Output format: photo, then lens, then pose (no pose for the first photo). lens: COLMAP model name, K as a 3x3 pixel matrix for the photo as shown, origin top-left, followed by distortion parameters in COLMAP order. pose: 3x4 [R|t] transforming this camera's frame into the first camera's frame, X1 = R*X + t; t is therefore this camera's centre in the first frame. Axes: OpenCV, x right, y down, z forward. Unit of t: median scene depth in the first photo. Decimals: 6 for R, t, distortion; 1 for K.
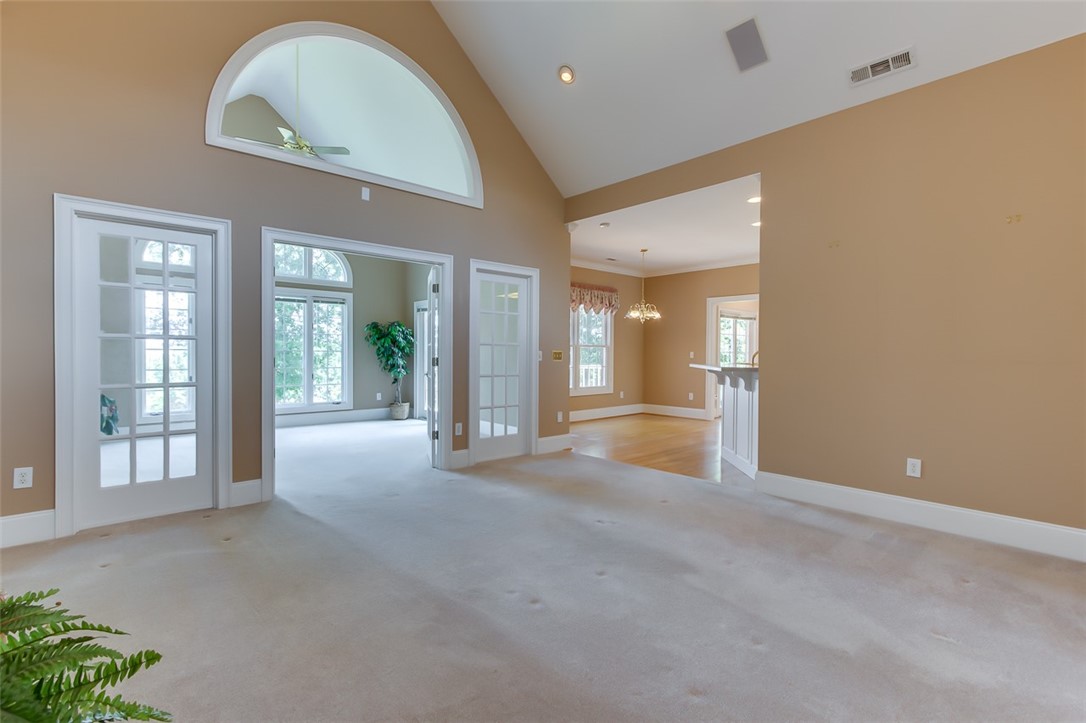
lens RADIAL K [[511.2, 0, 563.4], [0, 511.2, 360.1], [0, 0, 1]] dist [-0.003057, 0.001692]
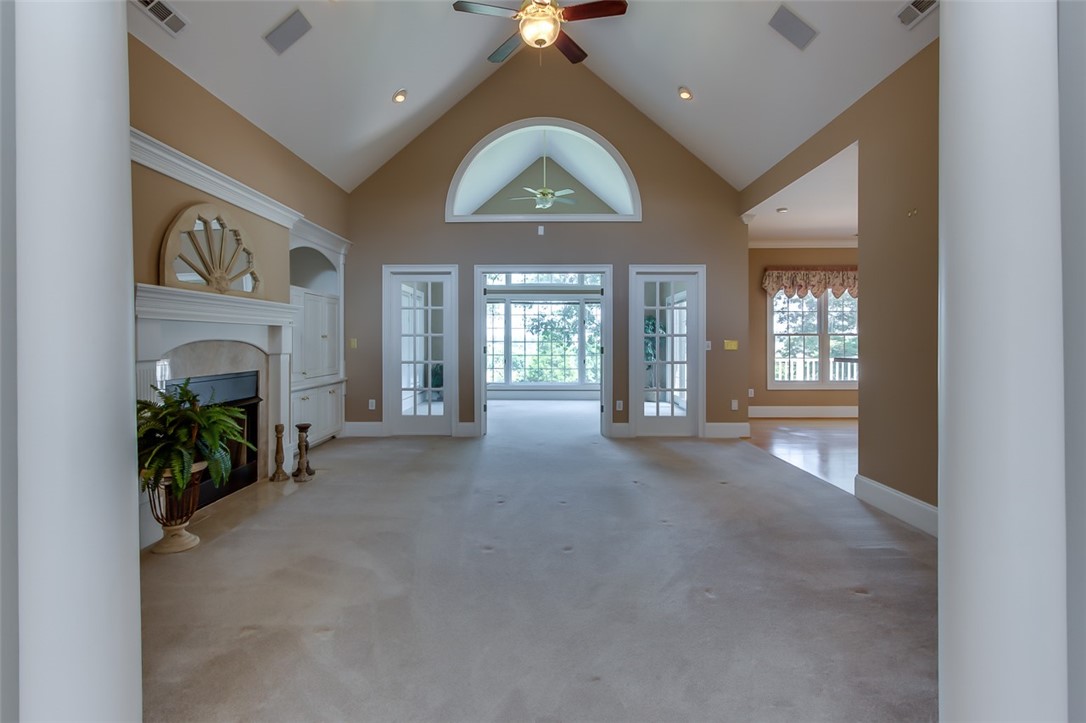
lens RADIAL K [[511.2, 0, 545.5], [0, 511.2, 340.3], [0, 0, 1]] dist [-0.003057, 0.001692]
pose [[0.721154, -0.006527, -0.692744, 0.454810], [-0.005667, 0.999867, -0.015320, -0.001106], [0.692751, 0.014974, 0.721021, -0.004568]]
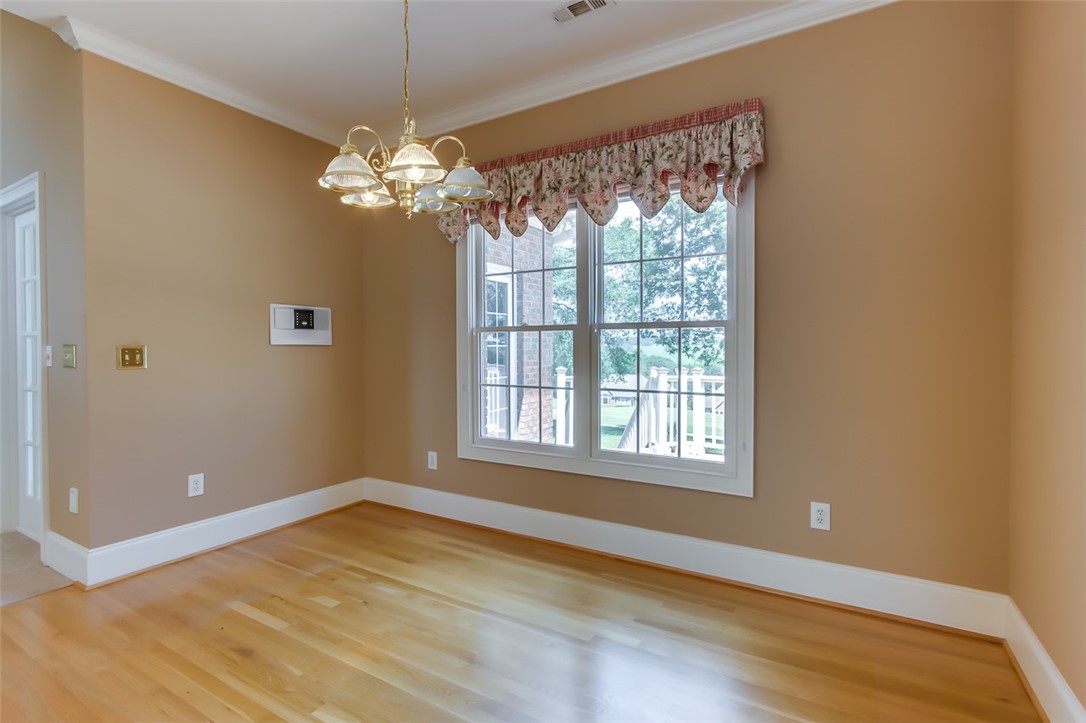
lens RADIAL K [[511.2, 0, 579.3], [0, 511.2, 351.1], [0, 0, 1]] dist [-0.003057, 0.001692]
pose [[0.280260, -0.000858, -0.959924, 0.537846], [-0.006403, 0.999976, -0.002764, -0.016038], [0.959903, 0.006921, 0.280248, 1.370565]]
